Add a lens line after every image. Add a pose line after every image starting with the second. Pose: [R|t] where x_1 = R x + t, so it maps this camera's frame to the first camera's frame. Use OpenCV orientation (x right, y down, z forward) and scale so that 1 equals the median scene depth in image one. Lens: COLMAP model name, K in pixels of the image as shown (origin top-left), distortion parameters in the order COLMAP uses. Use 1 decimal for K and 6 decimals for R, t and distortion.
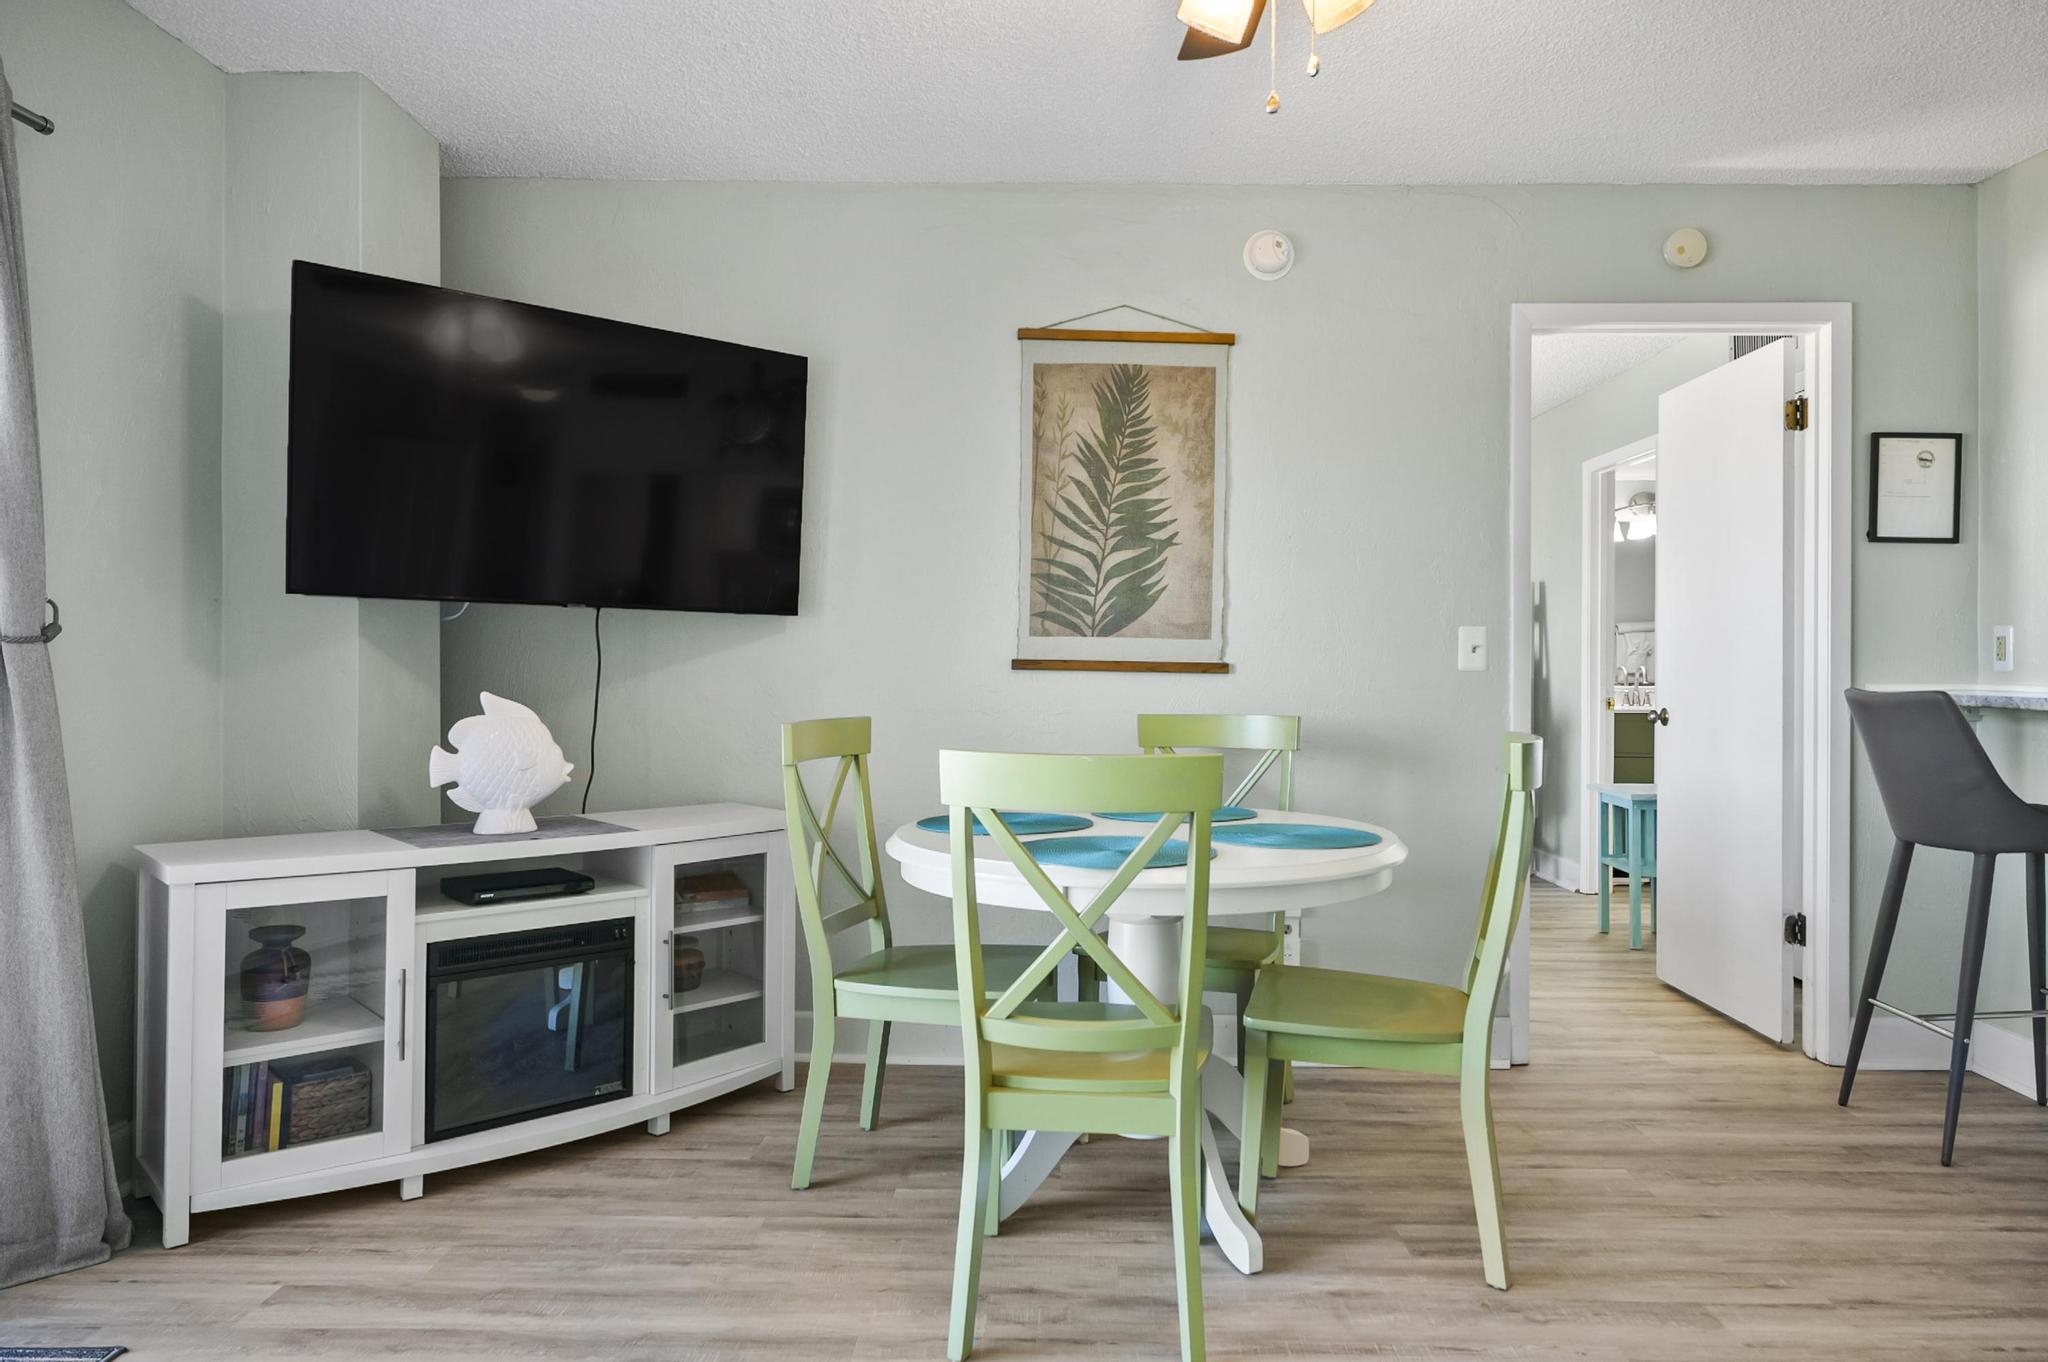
lens RADIAL K [[1315.1, 0, 1030.5], [0, 1315.1, 664.2], [0, 0, 1]] dist [0.004791, 0.004652]
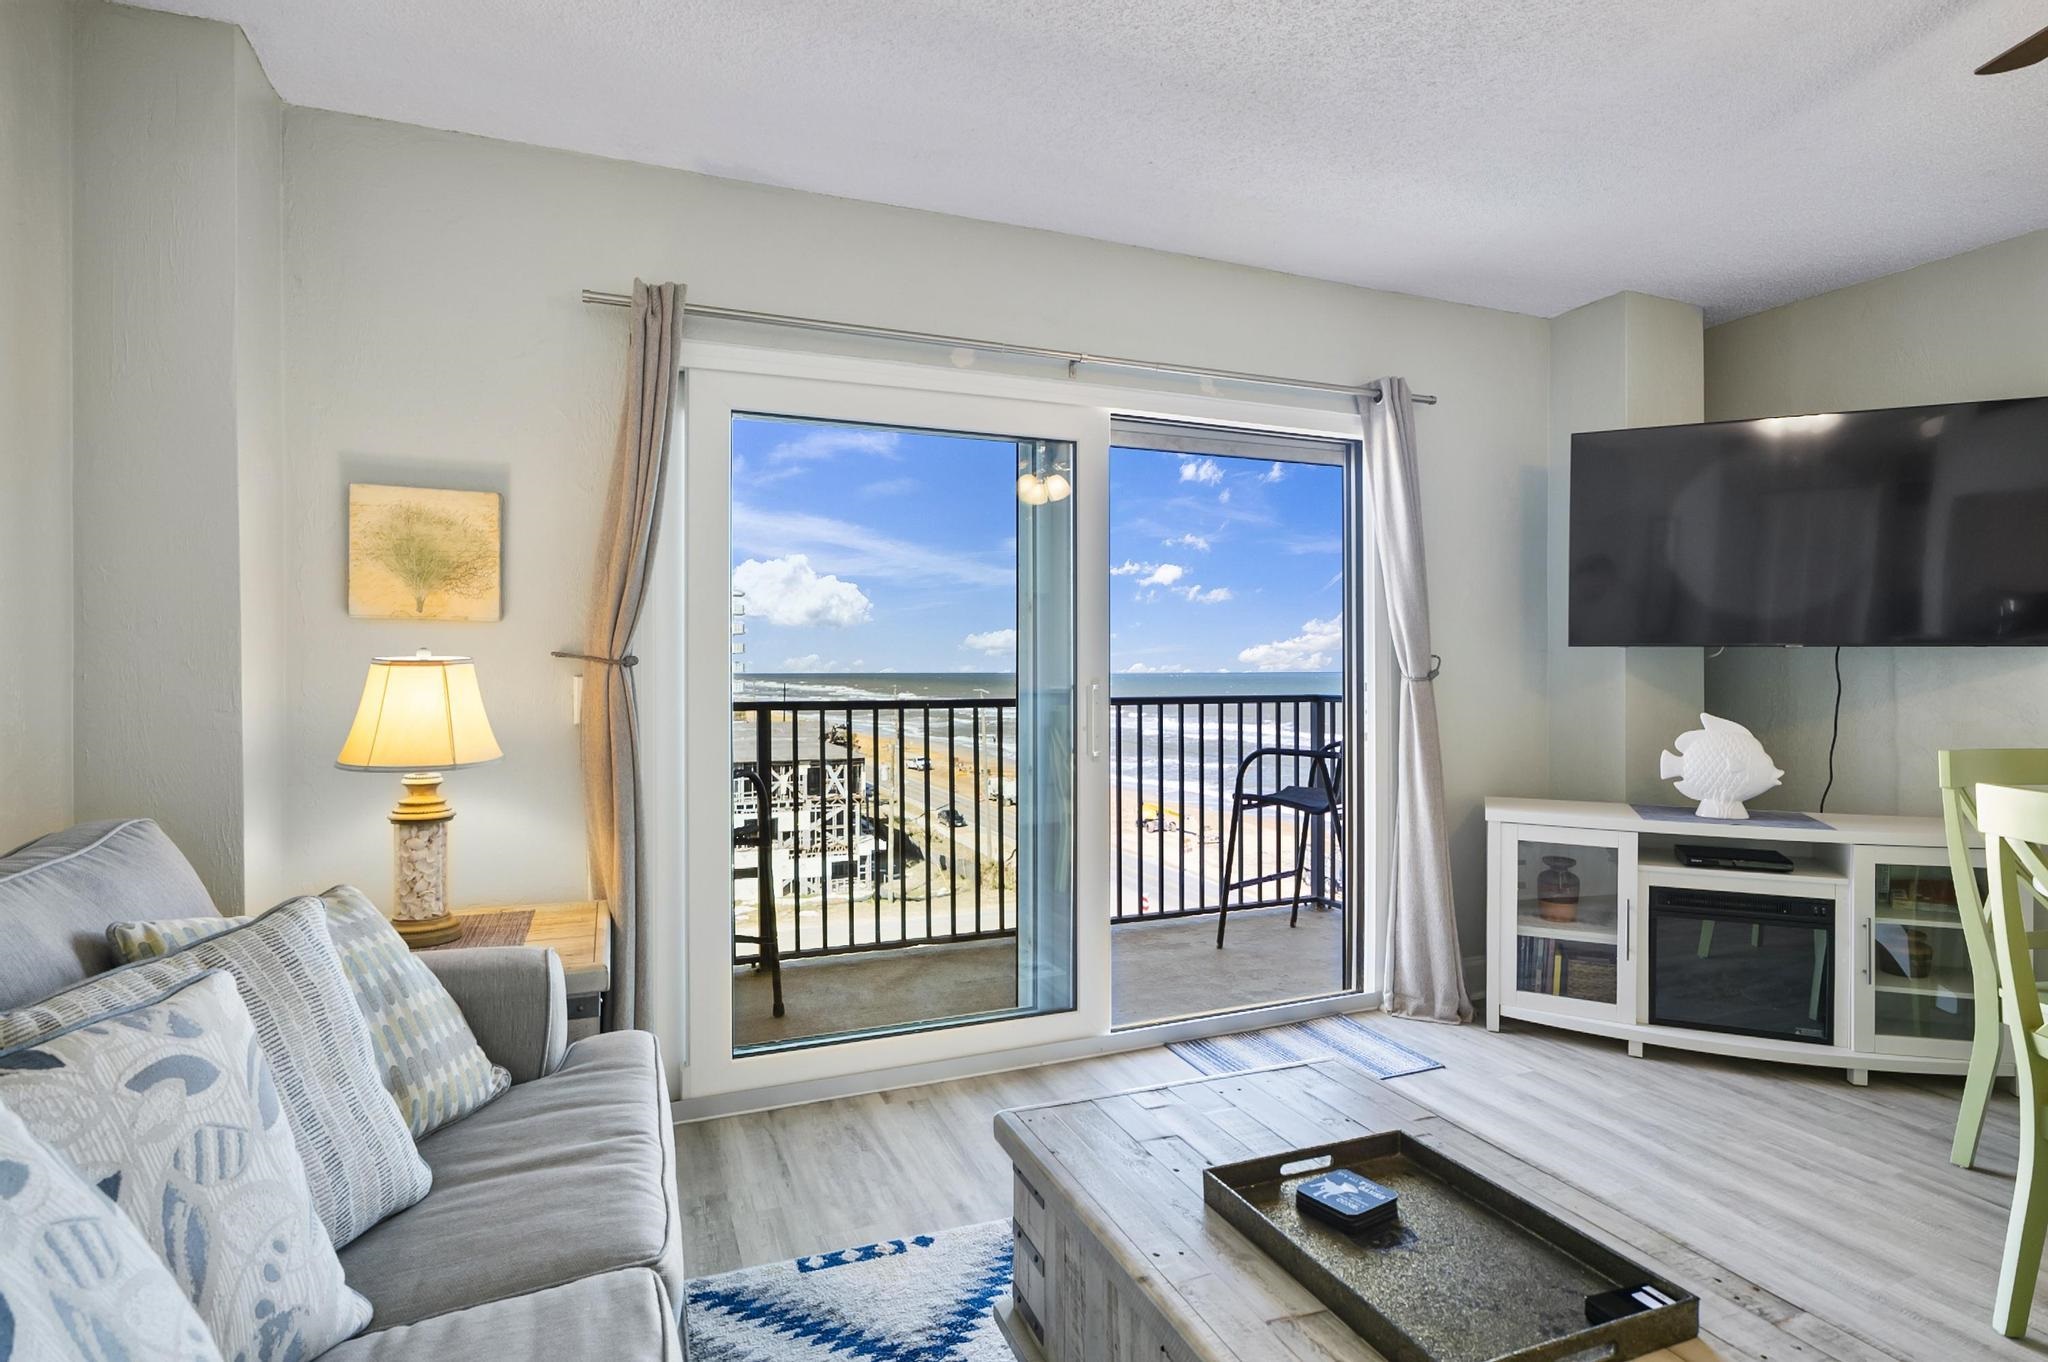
lens RADIAL K [[1047.7, 0, 1030.2], [0, 1047.7, 674.7], [0, 0, 1]] dist [-0.001569, 0.000003]
pose [[0.390039, -0.000365, -0.920798, 0.253832], [0.004407, 0.999989, 0.001470, -0.018873], [0.920788, -0.004631, 0.390036, -0.056842]]
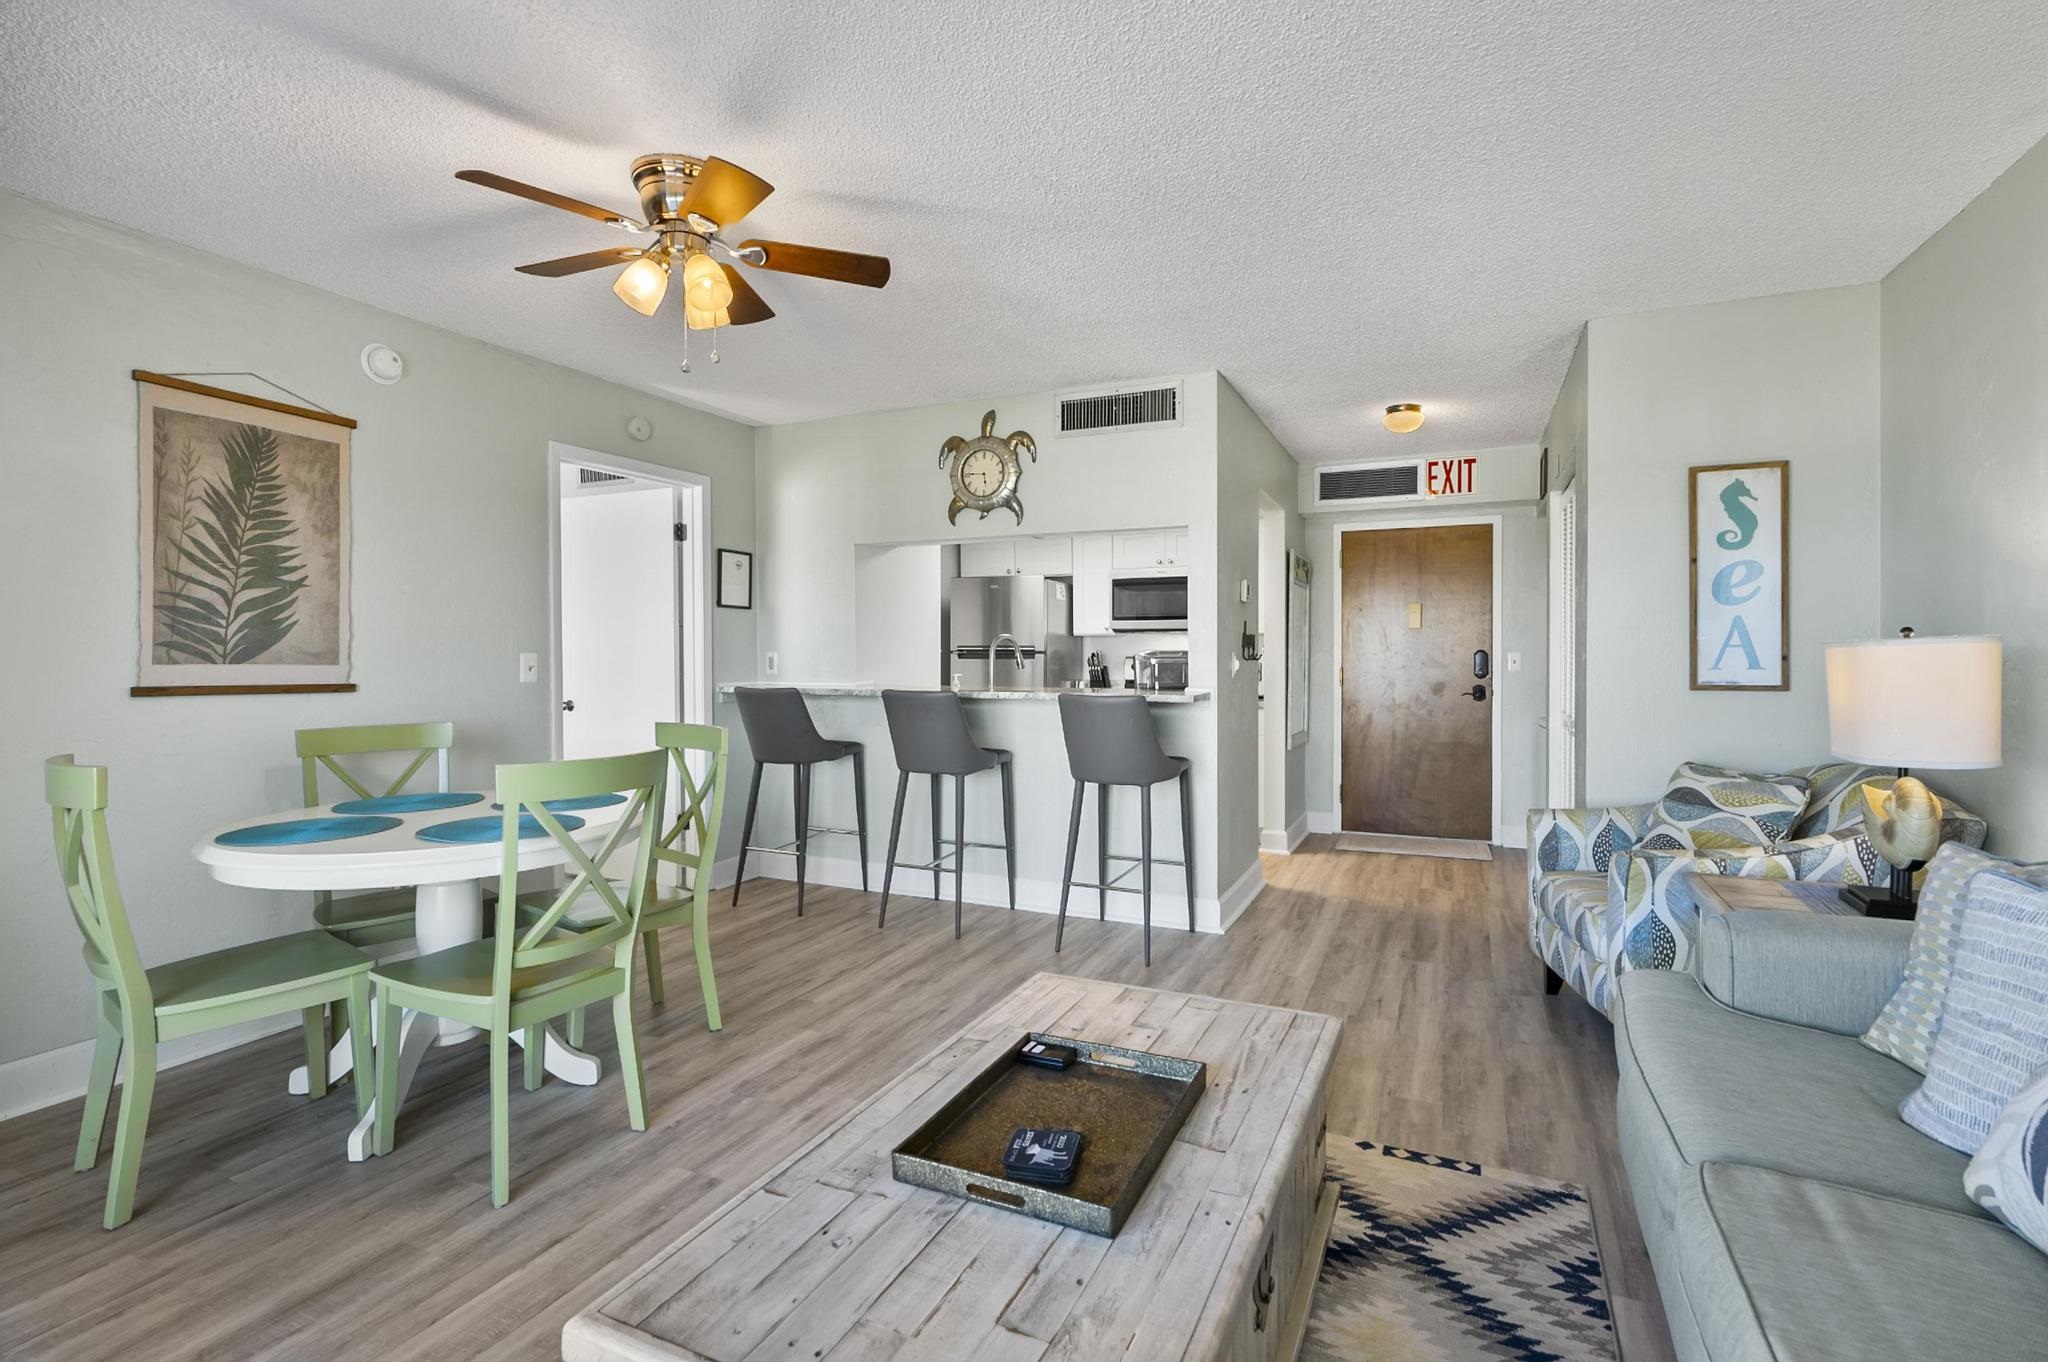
lens RADIAL K [[954.7, 0, 1025.6], [0, 954.7, 652.9], [0, 0, 1]] dist [0.003177, -0.000405]
pose [[0.409410, -0.006331, 0.912328, -0.423762], [0.003955, 0.999979, 0.005164, -0.032633], [-0.912342, 0.001494, 0.409427, 0.046911]]
